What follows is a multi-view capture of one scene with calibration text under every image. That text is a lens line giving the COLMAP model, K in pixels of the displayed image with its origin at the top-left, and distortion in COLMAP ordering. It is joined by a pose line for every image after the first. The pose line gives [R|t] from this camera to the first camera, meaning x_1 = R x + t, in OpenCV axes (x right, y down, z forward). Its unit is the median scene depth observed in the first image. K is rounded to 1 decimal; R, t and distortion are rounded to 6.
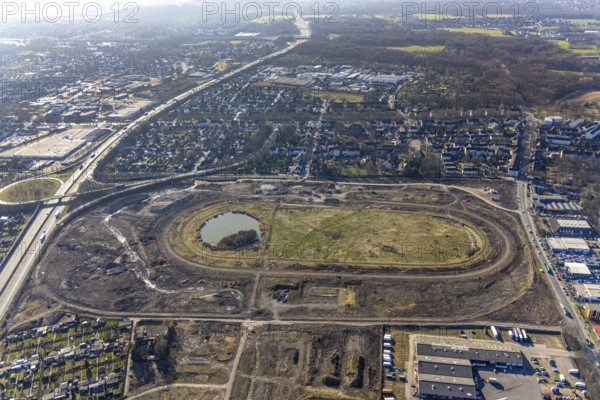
lens RADIAL K [[506.8, 0, 299.3], [0, 506.8, 201.4], [0, 0, 1]] dist [-0.004673, 0.006377]
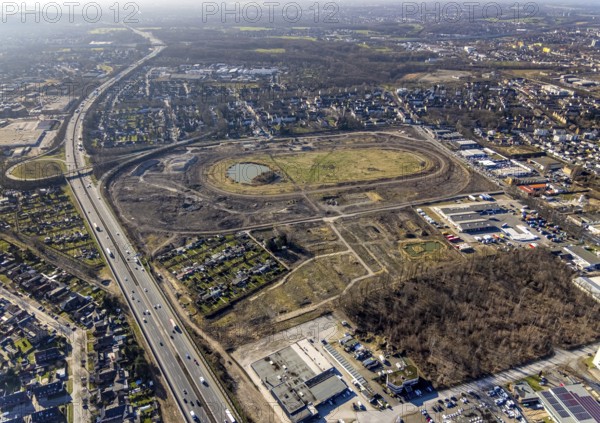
lens RADIAL K [[436.6, 0, 279.7], [0, 436.6, 211.6], [0, 0, 1]] dist [0.004896, 0.000154]
pose [[0.927064, -0.144012, 0.346140, -0.521043], [0.132475, 0.989552, 0.056899, 0.108926], [-0.350718, -0.006895, 0.936456, -0.067785]]
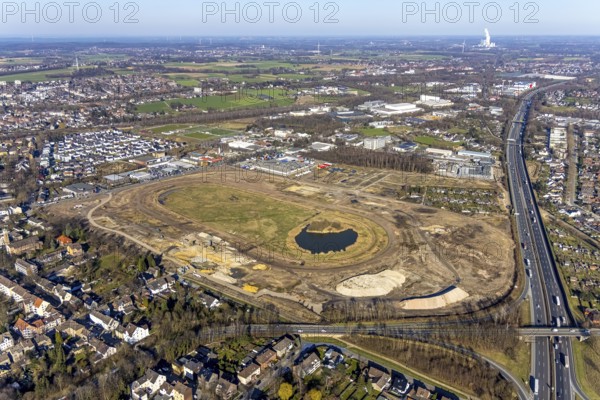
lens RADIAL K [[497.4, 0, 300.0], [0, 497.4, 200.0], [0, 0, 1]] dist [-0.004930, 0.001790]
pose [[-0.870464, -0.139300, 0.472110, -0.602065], [0.225624, 0.739516, 0.634200, -0.704110], [-0.437477, 0.658568, -0.612293, 1.756334]]
